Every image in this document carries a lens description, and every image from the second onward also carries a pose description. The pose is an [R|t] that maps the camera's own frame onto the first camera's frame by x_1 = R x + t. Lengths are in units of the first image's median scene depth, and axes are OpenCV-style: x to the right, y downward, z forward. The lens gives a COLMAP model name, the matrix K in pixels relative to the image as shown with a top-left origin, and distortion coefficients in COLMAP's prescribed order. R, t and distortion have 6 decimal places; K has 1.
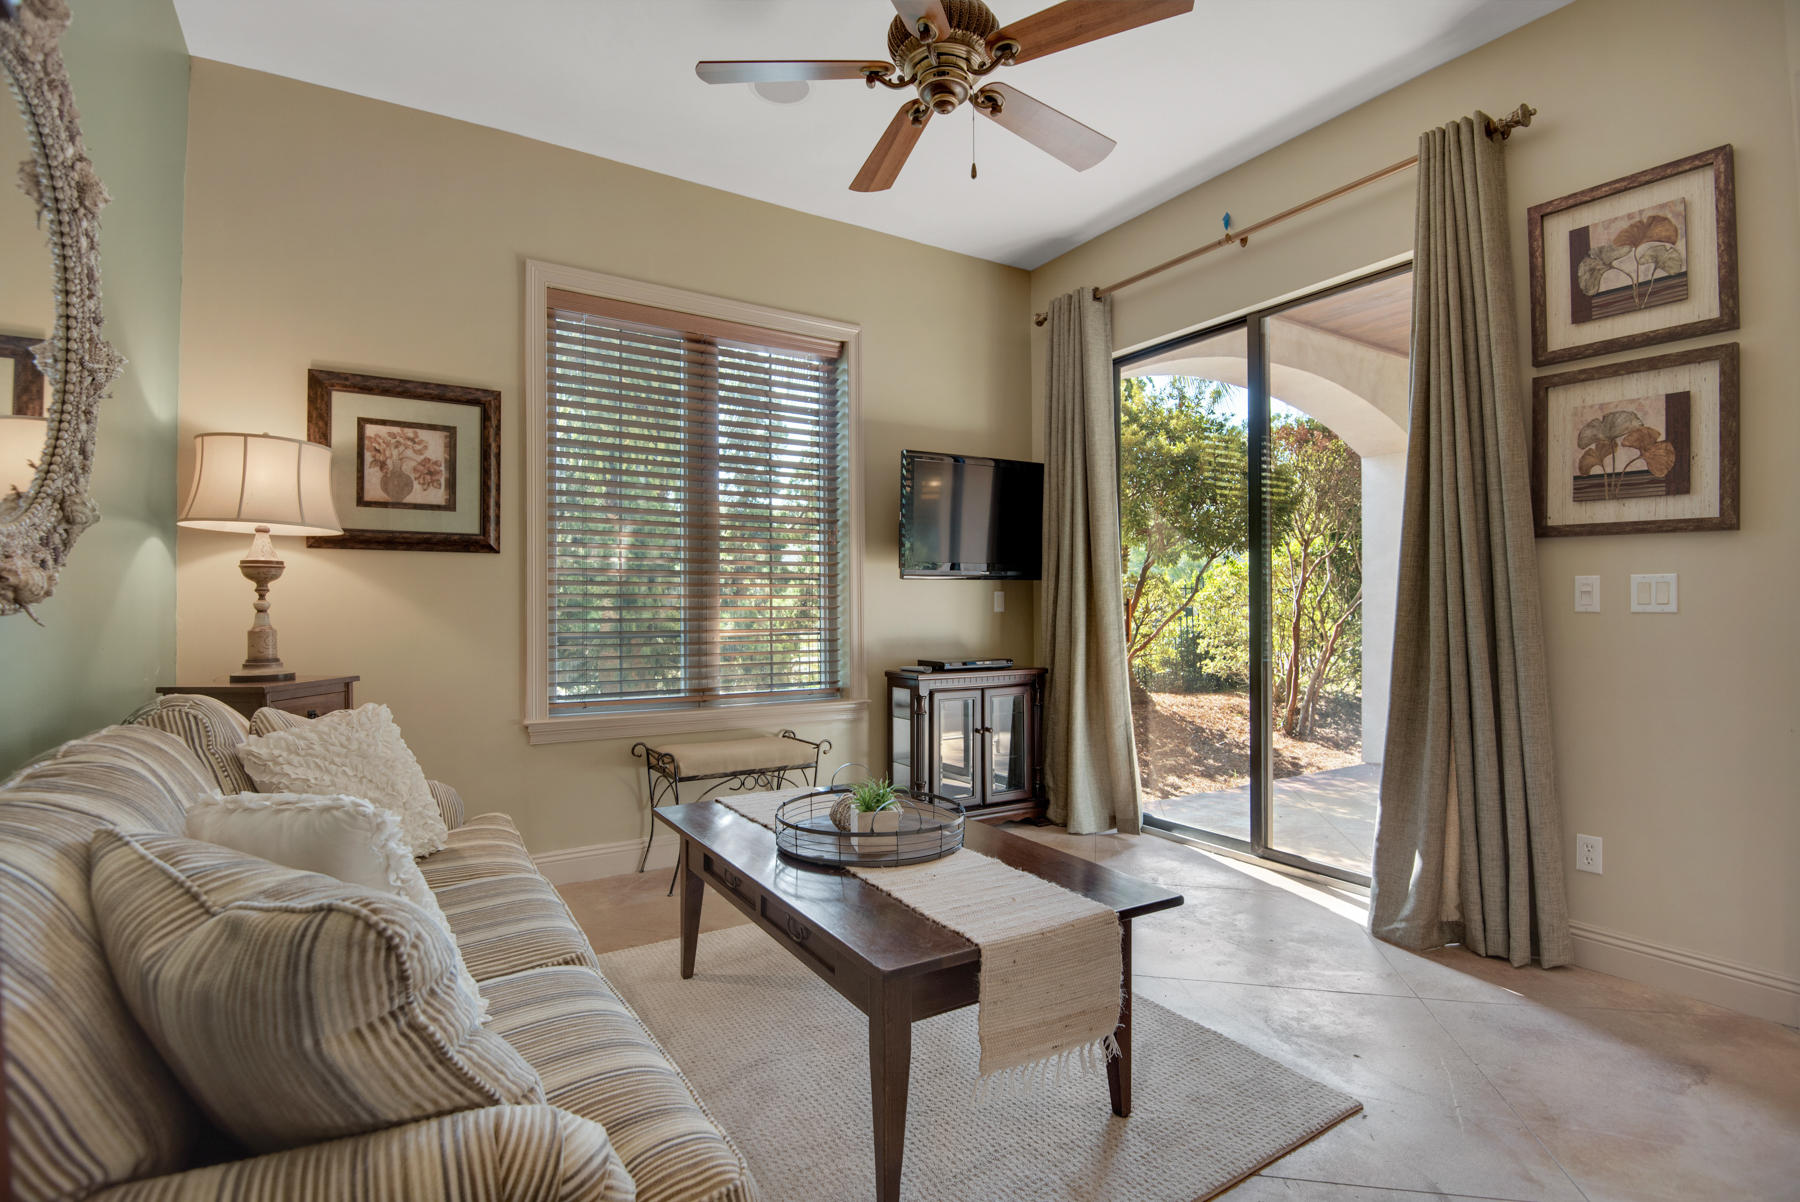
lens RADIAL K [[872.8, 0, 903.0], [0, 872.8, 595.6], [0, 0, 1]] dist [0.015791, -0.002341]
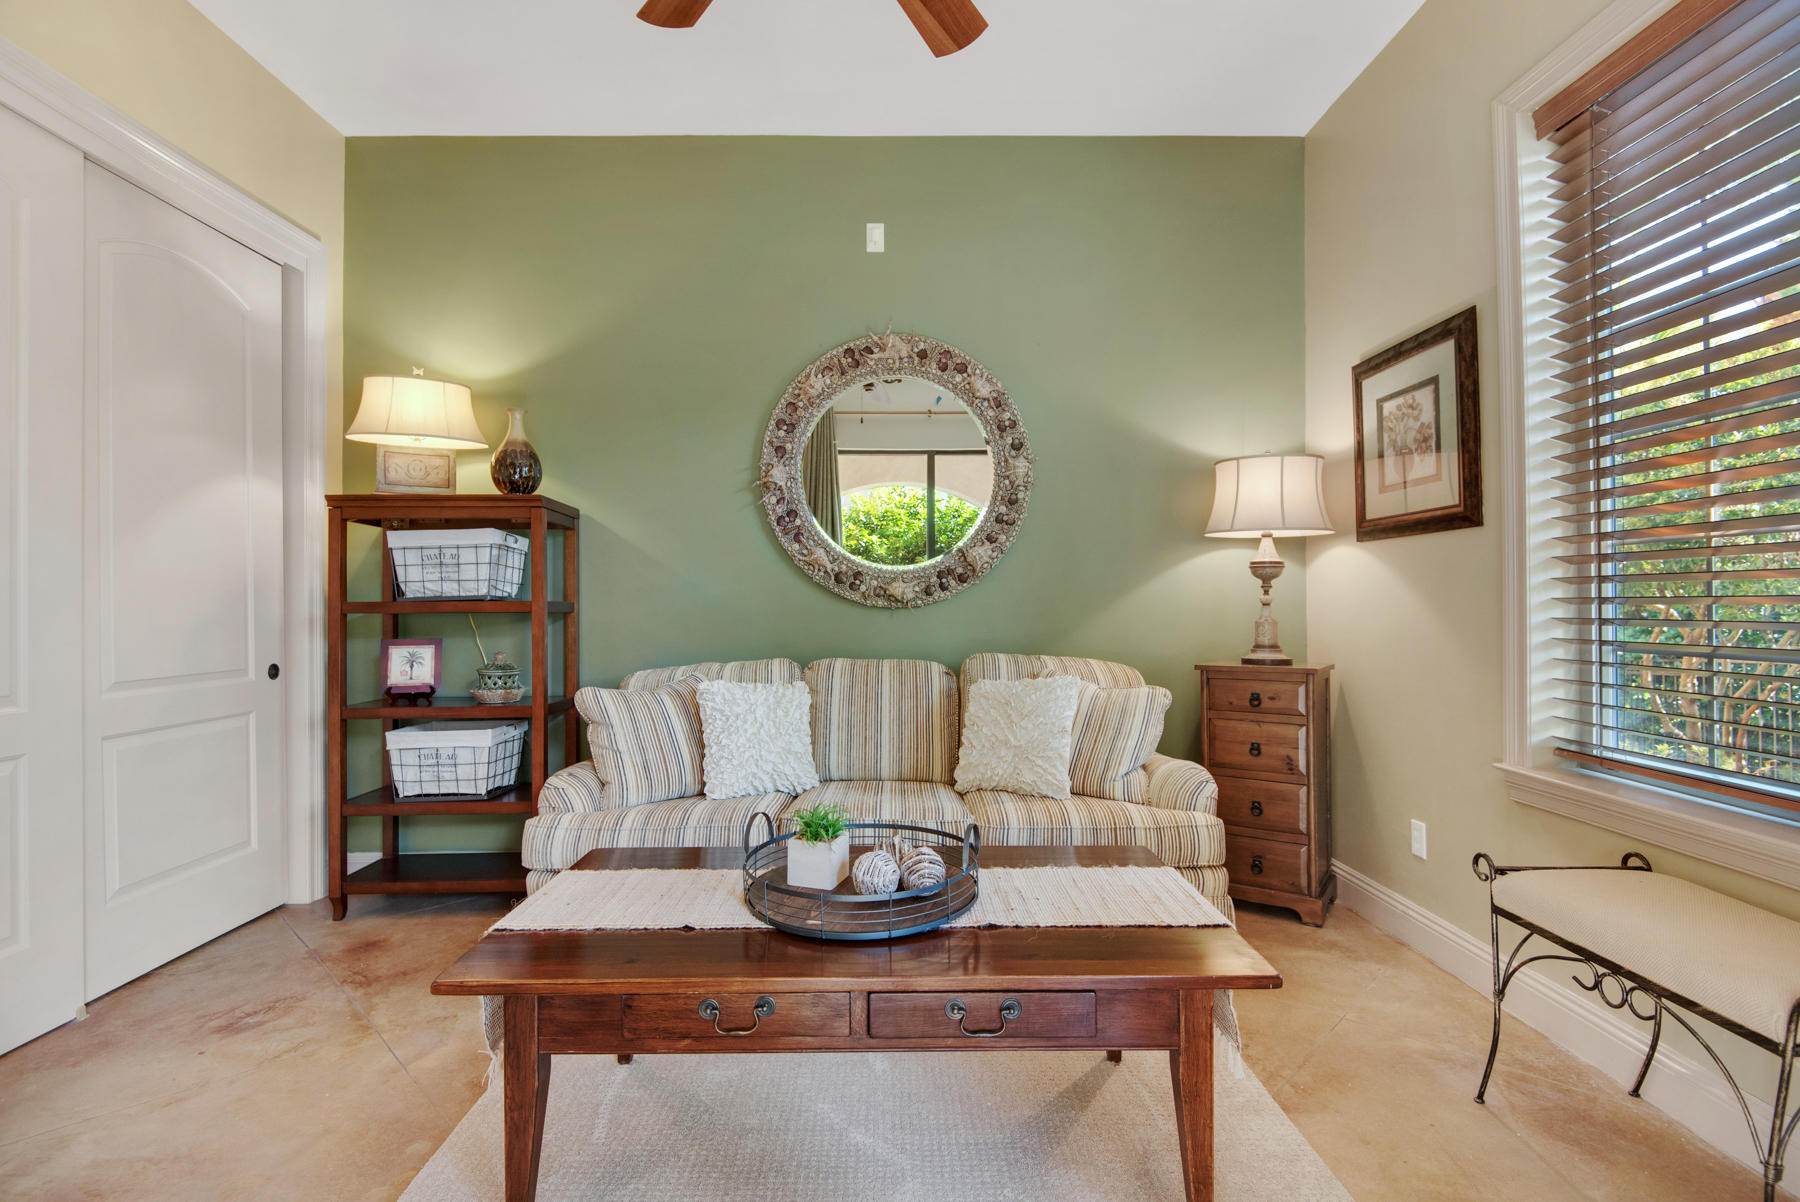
lens RADIAL K [[837.8, 0, 898.5], [0, 837.8, 602.9], [0, 0, 1]] dist [-0.004013, -0.000030]
pose [[-0.506566, 0.000196, -0.862201, 0.408878], [0.018324, 0.999777, -0.010538, 0.015662], [0.862007, -0.021137, -0.506456, 0.986090]]
